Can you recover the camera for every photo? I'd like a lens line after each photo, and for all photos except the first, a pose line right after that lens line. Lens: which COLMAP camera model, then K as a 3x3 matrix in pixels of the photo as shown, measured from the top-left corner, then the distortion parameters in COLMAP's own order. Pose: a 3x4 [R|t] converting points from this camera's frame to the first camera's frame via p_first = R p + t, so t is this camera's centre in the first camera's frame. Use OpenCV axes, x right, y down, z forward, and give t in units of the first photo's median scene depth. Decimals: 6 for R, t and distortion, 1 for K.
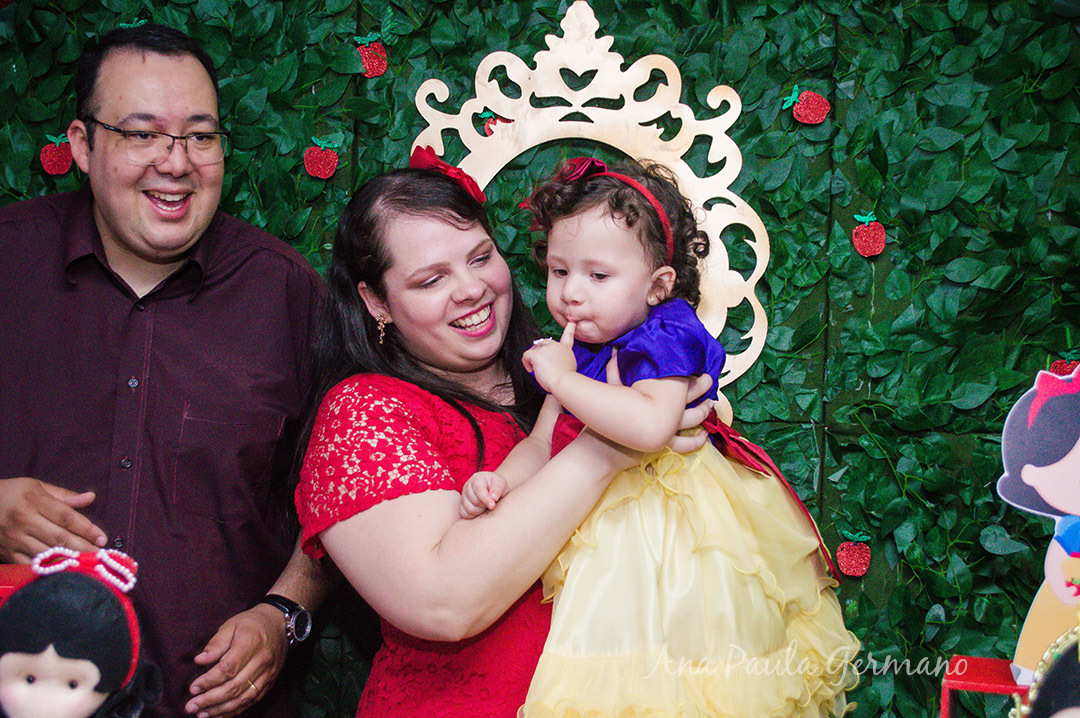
lens RADIAL K [[1424.9, 0, 540.0], [0, 1424.9, 359.0], [0, 0, 1]] dist [-0.040204, 0.002343]
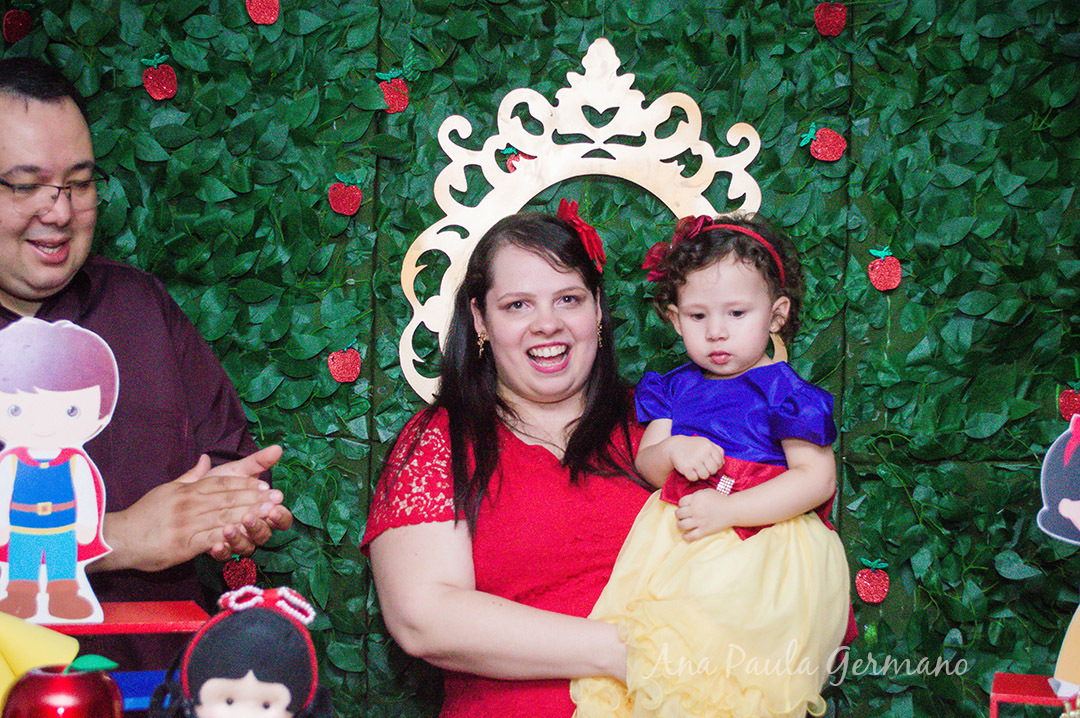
lens RADIAL K [[1619.5, 0, 540.0], [0, 1619.5, 359.0], [0, 0, 1]] dist [-0.023120, -0.002043]
pose [[0.998290, -0.007249, 0.058009, -0.084217], [0.007410, 0.999969, -0.002564, -0.021202], [-0.057989, 0.002989, 0.998313, -0.148548]]
